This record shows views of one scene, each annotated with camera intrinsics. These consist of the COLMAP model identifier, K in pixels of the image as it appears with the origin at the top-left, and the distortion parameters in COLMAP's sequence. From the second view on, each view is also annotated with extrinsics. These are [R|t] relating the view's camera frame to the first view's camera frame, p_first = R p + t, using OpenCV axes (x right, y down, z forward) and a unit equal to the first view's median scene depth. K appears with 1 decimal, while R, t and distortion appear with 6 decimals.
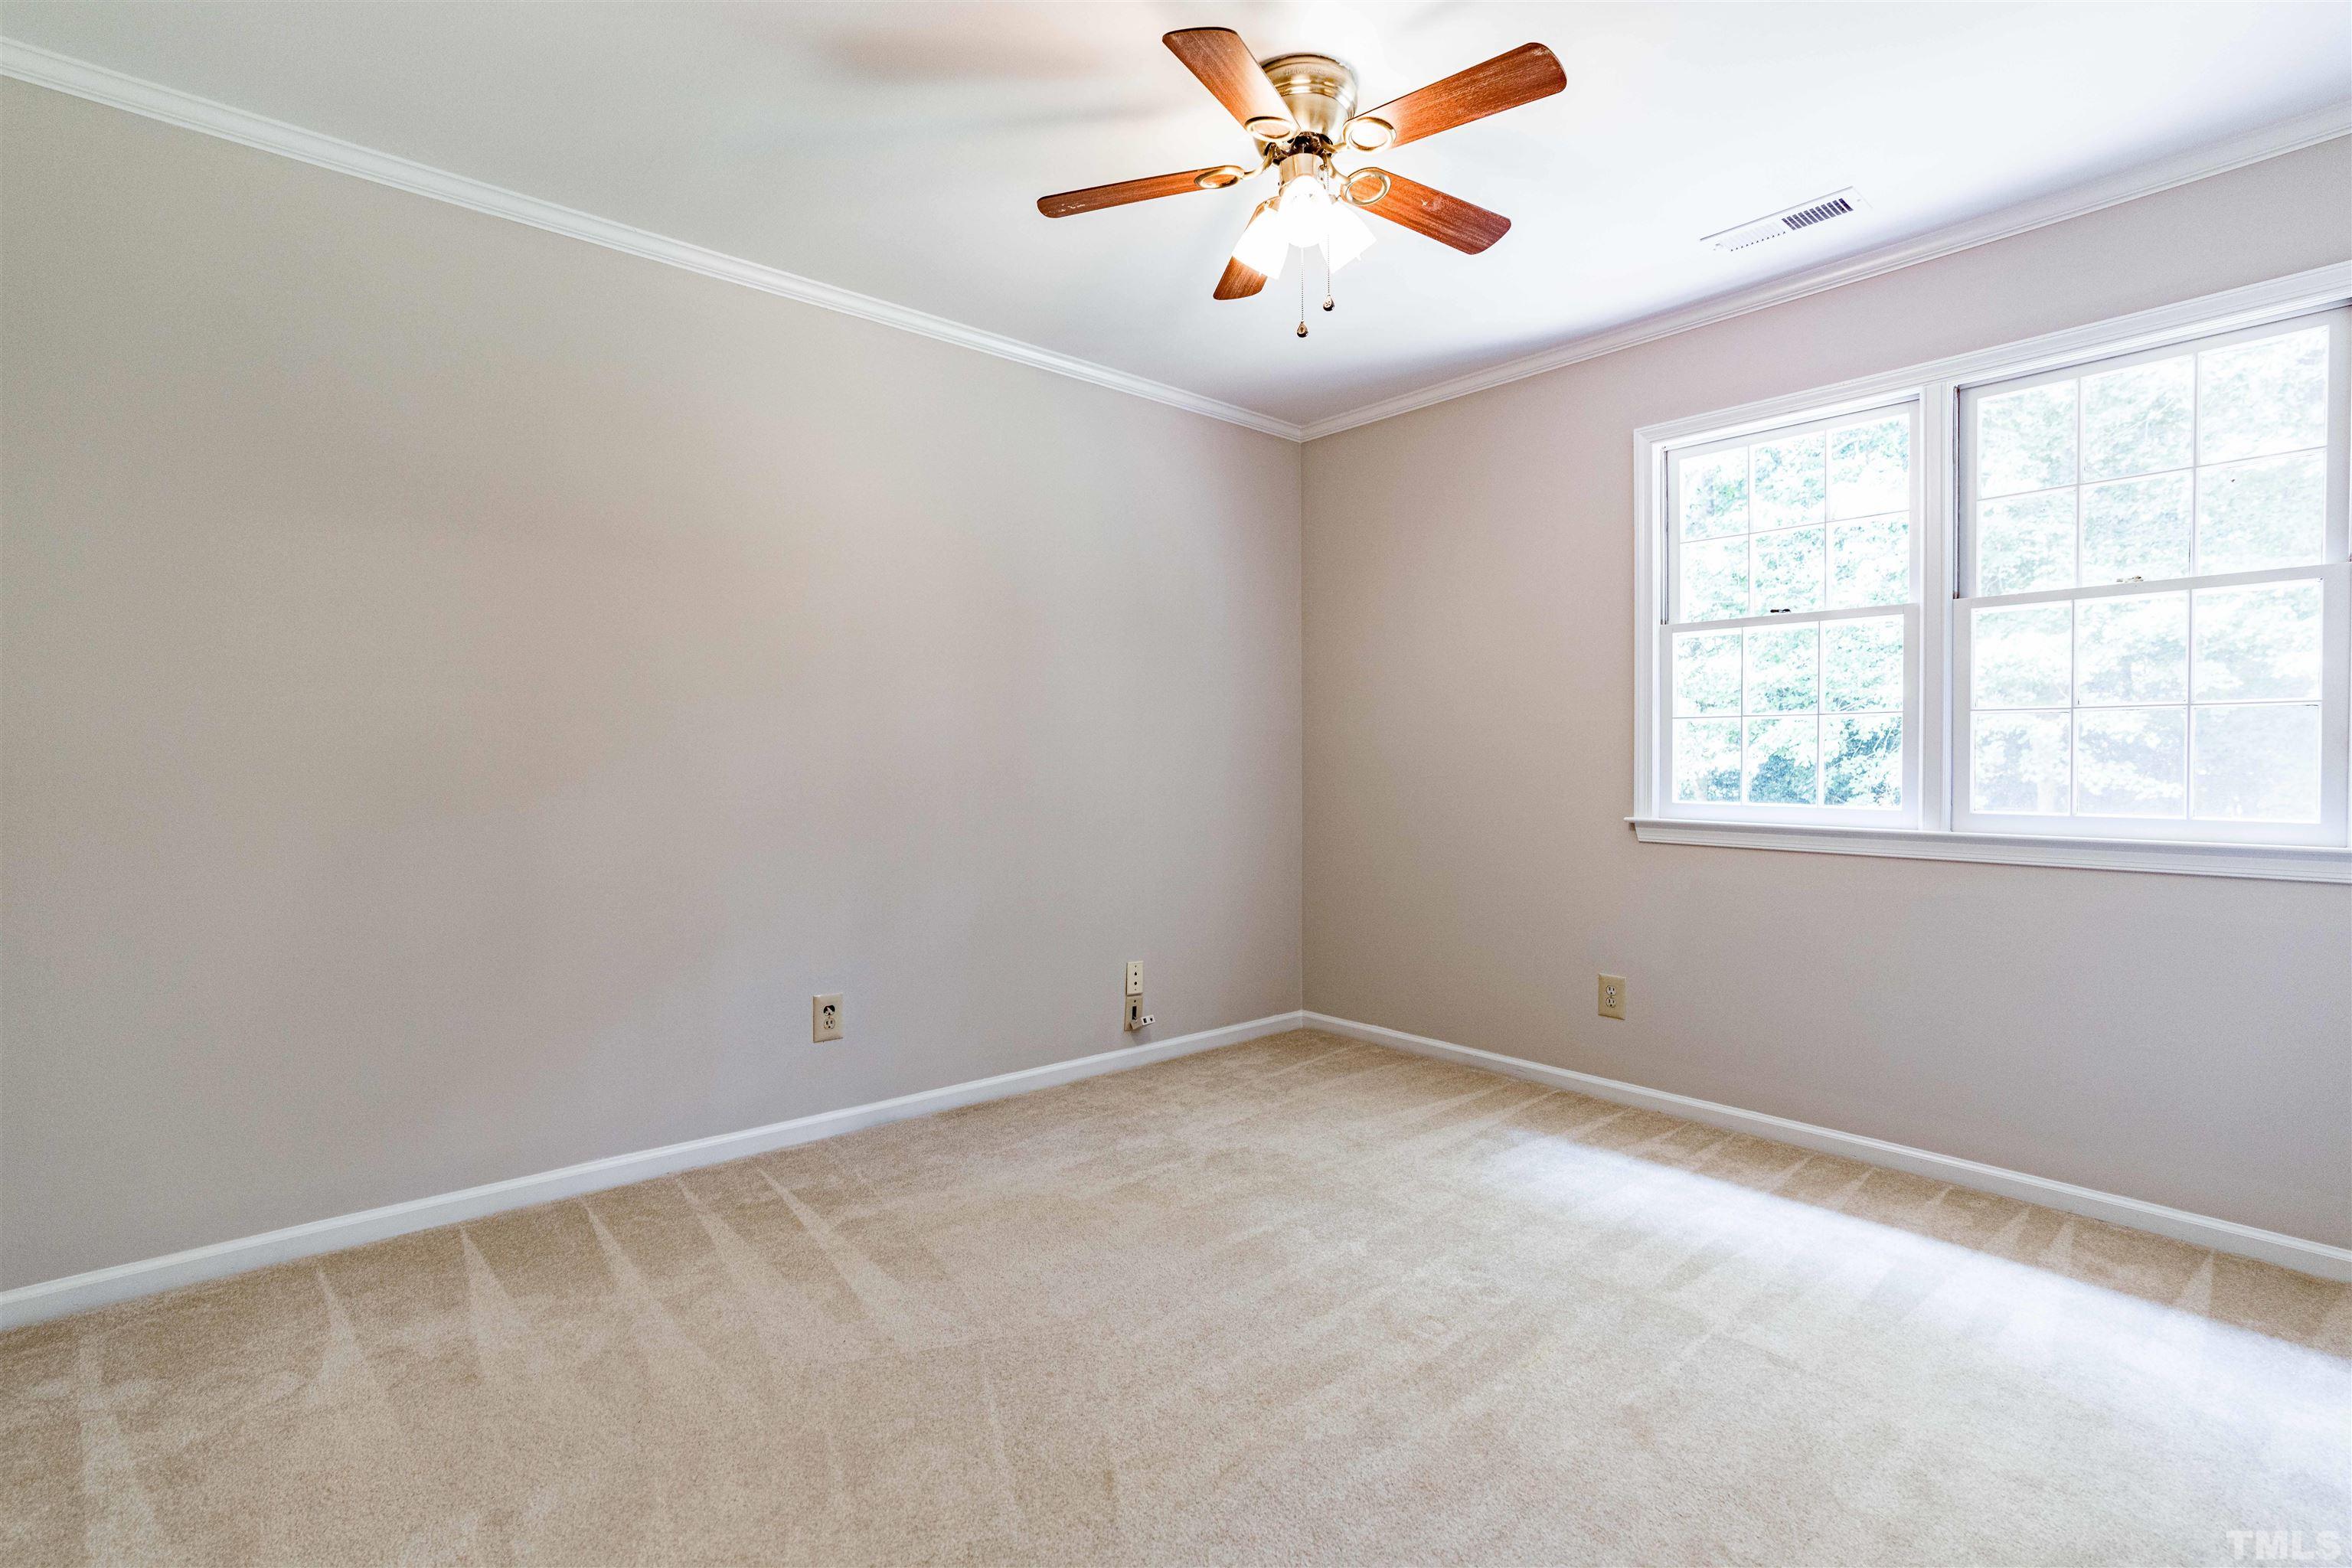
lens RADIAL K [[1089.9, 0, 1171.5], [0, 1089.9, 783.8], [0, 0, 1]] dist [-0.030380, 0.016413]
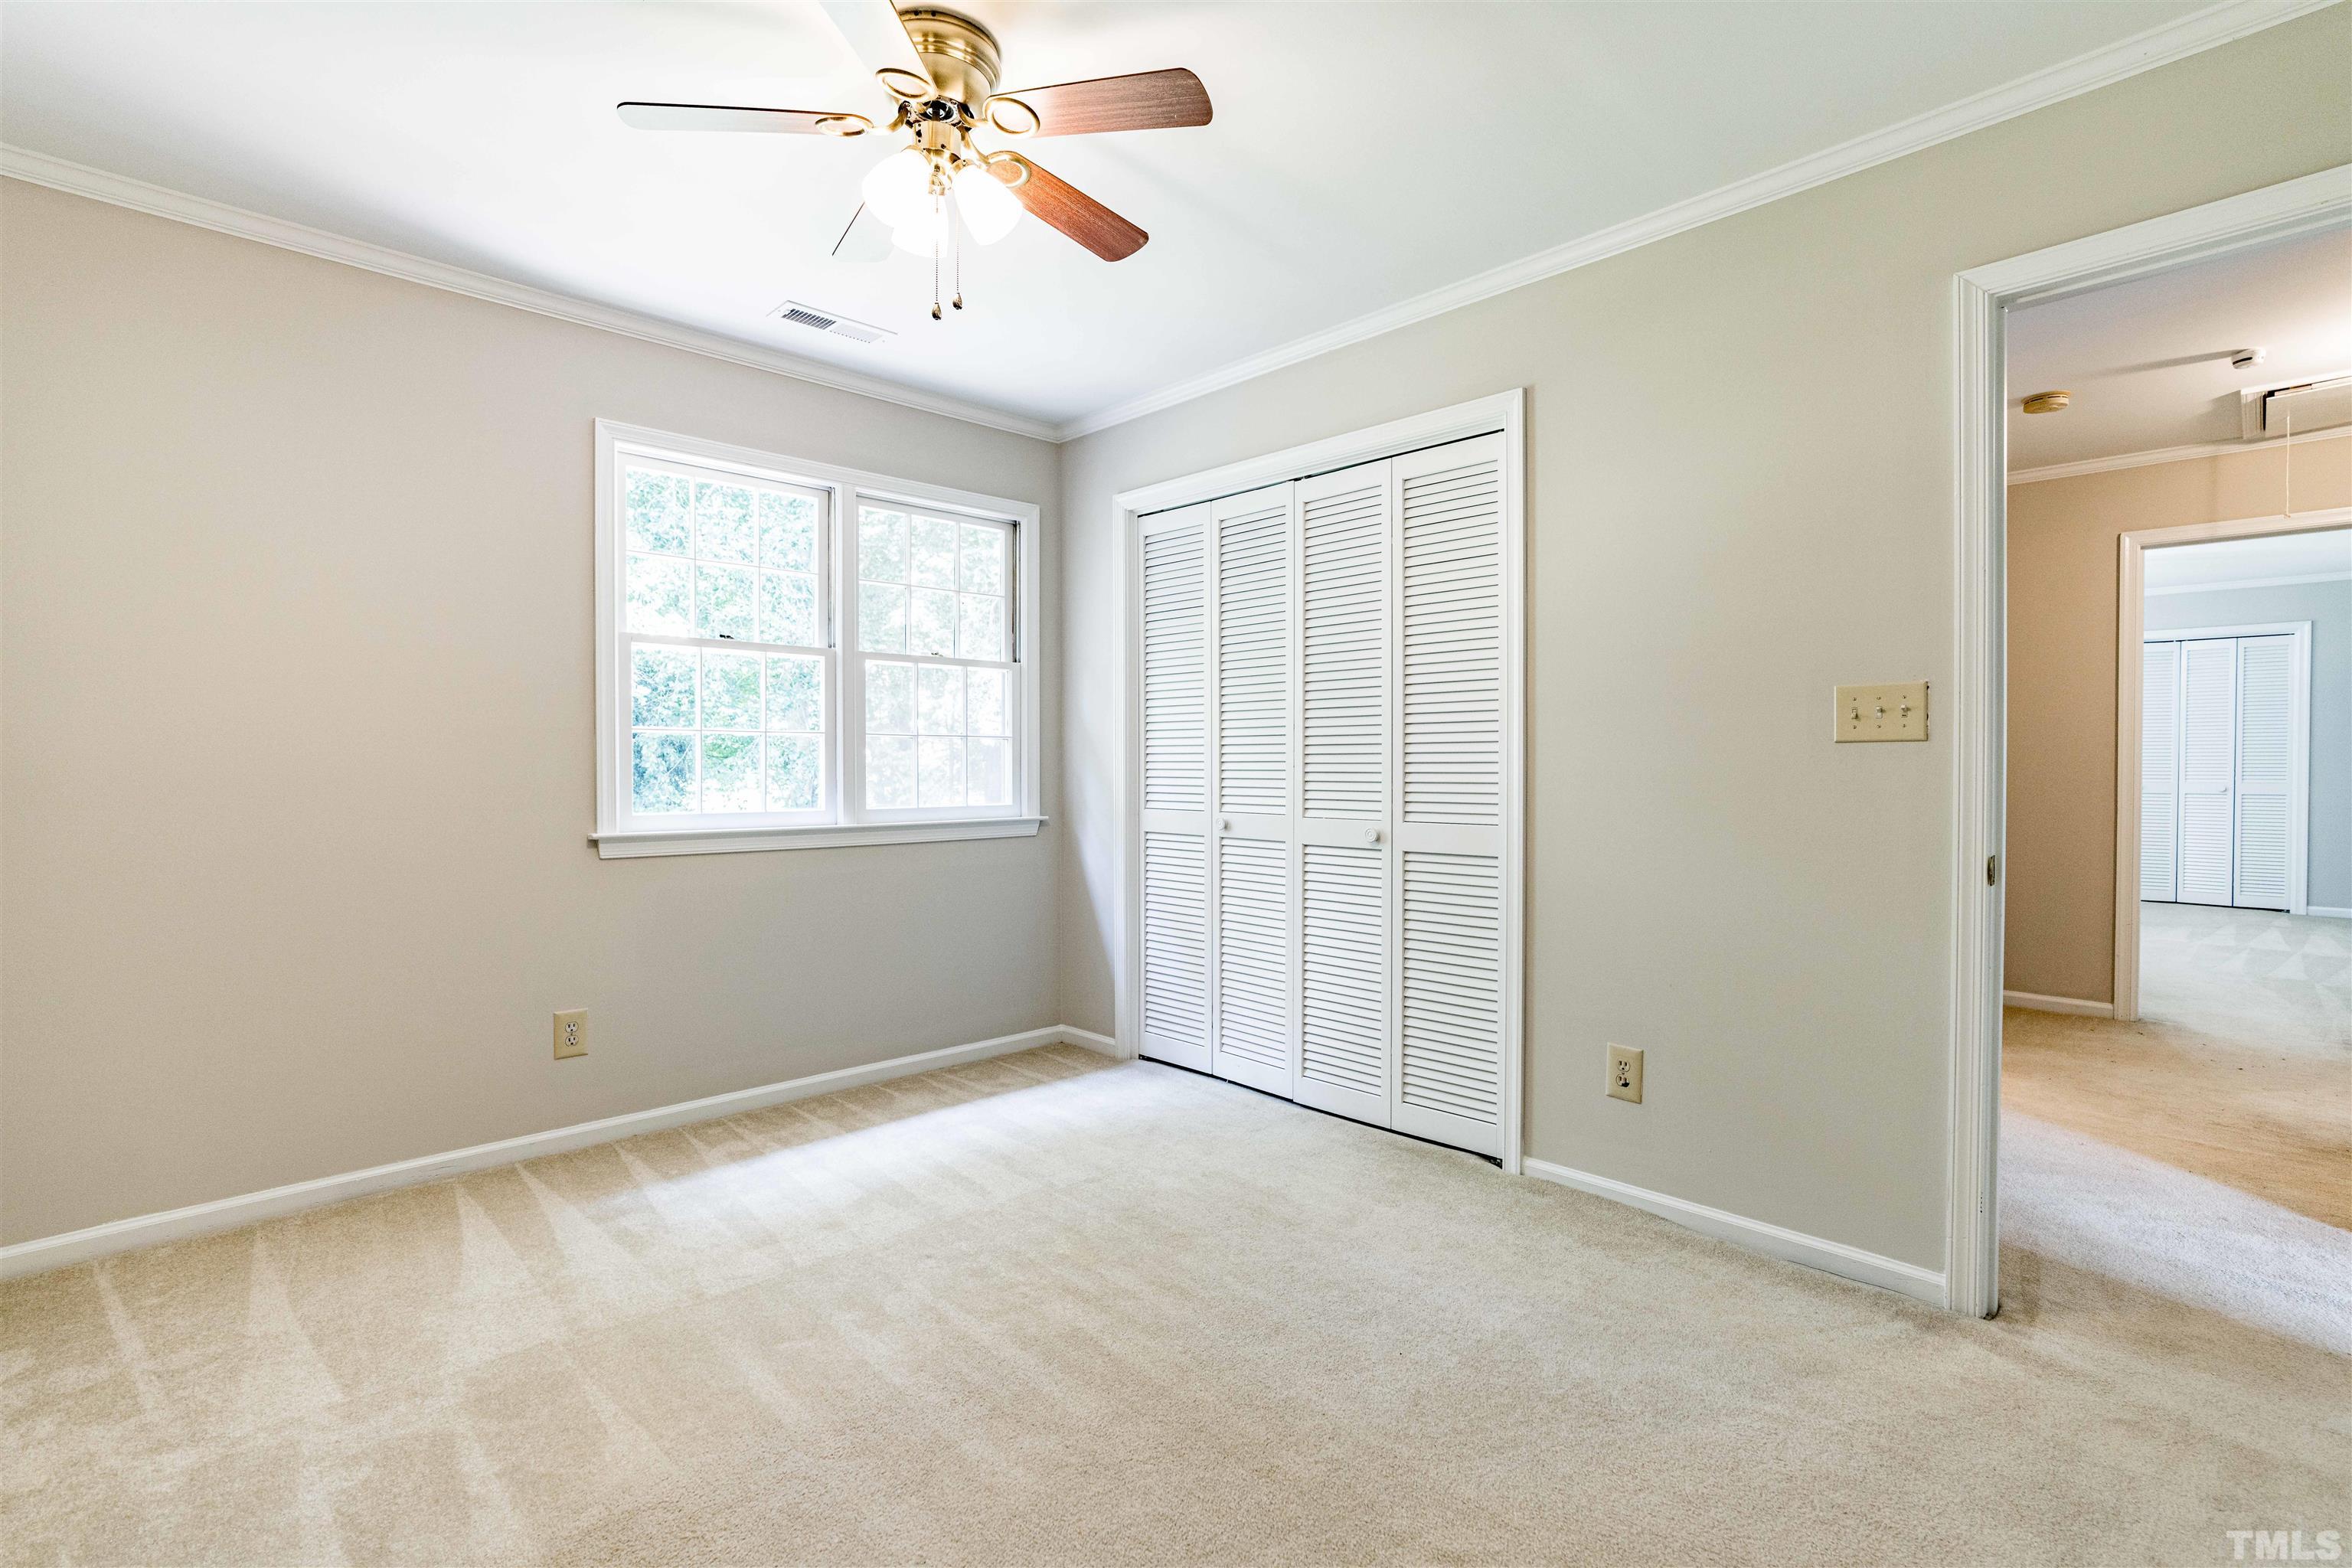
lens RADIAL K [[1089.9, 0, 1186.2], [0, 1089.9, 786.0], [0, 0, 1]] dist [-0.030380, 0.016413]
pose [[-0.060714, -0.019532, 0.997964, -0.606901], [0.021832, 0.999543, 0.020891, -0.021069], [-0.997916, 0.023056, -0.060260, 0.628079]]
